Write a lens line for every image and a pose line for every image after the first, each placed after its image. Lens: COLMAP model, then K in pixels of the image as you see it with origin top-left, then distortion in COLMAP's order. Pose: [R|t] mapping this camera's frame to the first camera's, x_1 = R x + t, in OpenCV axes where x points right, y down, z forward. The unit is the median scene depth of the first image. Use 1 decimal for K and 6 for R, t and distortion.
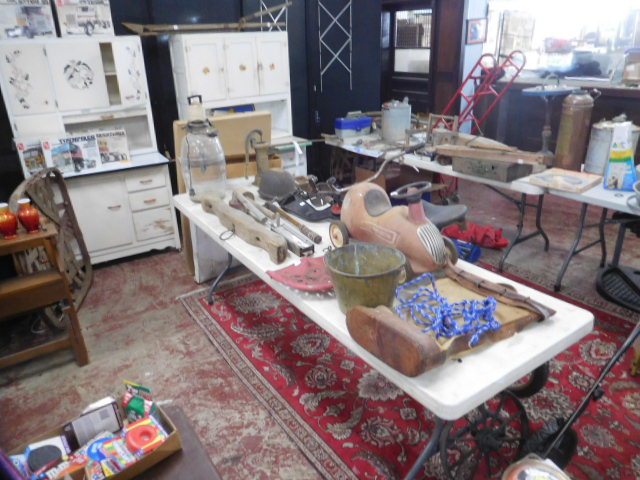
lens RADIAL K [[495.6, 0, 311.2], [0, 495.6, 248.5], [0, 0, 1]] dist [0.026247, -0.022089]
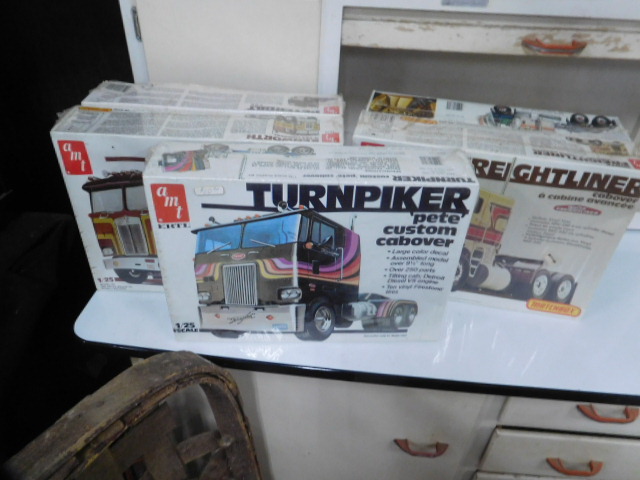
lens RADIAL K [[495.6, 0, 320.7], [0, 495.6, 238.8], [0, 0, 1]] dist [0.026247, -0.022089]
pose [[0.806734, 0.407859, -0.427588, -0.594669], [-0.295437, 0.905064, 0.305902, -0.366944], [0.511760, -0.120457, 0.850642, 1.255589]]
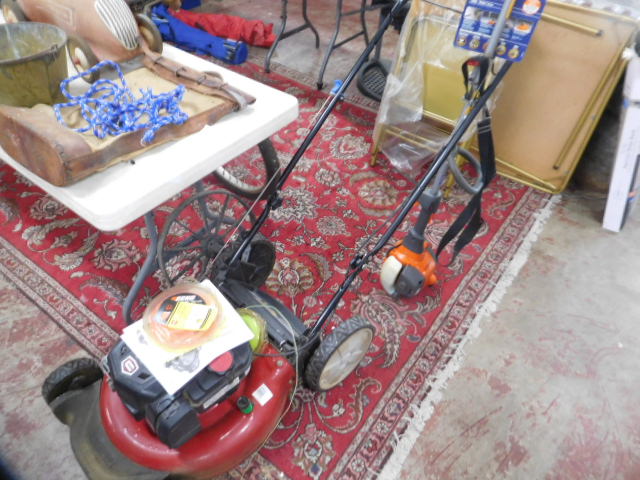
lens RADIAL K [[495.6, 0, 320.5], [0, 495.6, 244.8], [0, 0, 1]] dist [0.026247, -0.022089]
pose [[0.941946, -0.150297, 0.300247, 0.203689], [0.041998, 0.939937, 0.338754, 0.053441], [-0.333127, -0.306478, 0.891682, 0.063752]]
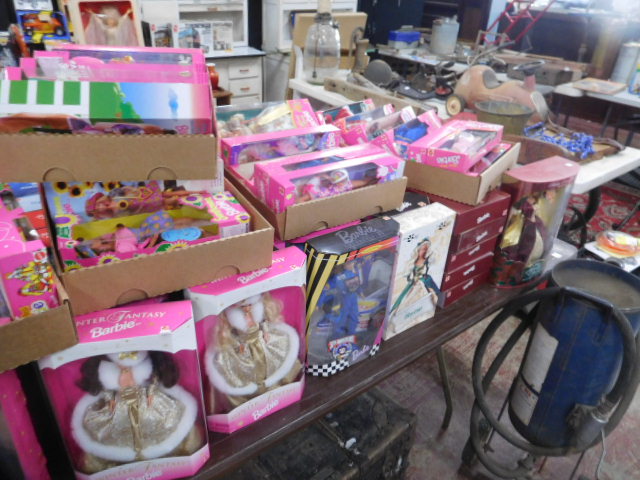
lens RADIAL K [[495.6, 0, 317.2], [0, 495.6, 244.3], [0, 0, 1]] dist [0.026247, -0.022089]
pose [[0.994958, 0.038788, 0.092492, -0.411435], [-0.049144, 0.992441, 0.112455, 0.205758], [-0.087431, -0.116434, 0.989343, -0.332489]]
